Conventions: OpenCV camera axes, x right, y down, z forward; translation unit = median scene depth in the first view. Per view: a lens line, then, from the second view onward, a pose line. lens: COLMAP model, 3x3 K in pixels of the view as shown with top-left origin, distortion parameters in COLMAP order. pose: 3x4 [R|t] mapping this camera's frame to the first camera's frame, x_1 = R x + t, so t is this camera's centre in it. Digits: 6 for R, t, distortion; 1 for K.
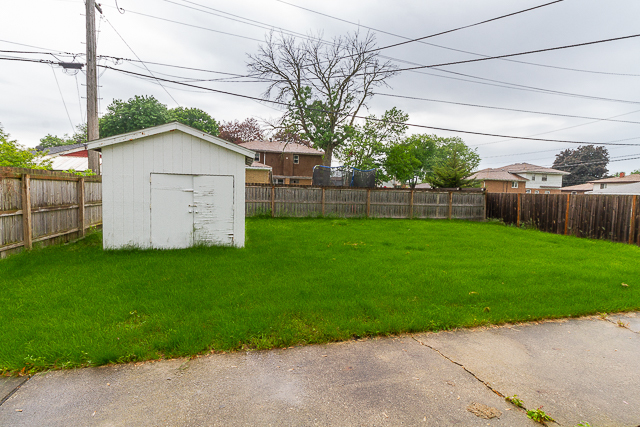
lens RADIAL K [[317.4, 0, 323.7], [0, 317.4, 211.5], [0, 0, 1]] dist [0.000274, 0.000310]
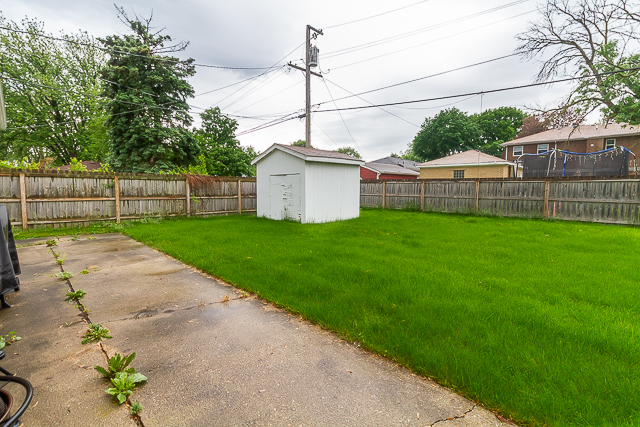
lens RADIAL K [[299.5, 0, 320.0], [0, 299.5, 215.8], [0, 0, 1]] dist [0.003189, 0.000582]
pose [[0.487553, 0.055754, -0.871312, 0.540833], [-0.048270, 0.998154, 0.036861, 0.013514], [0.871758, 0.024086, 0.489344, 0.226929]]
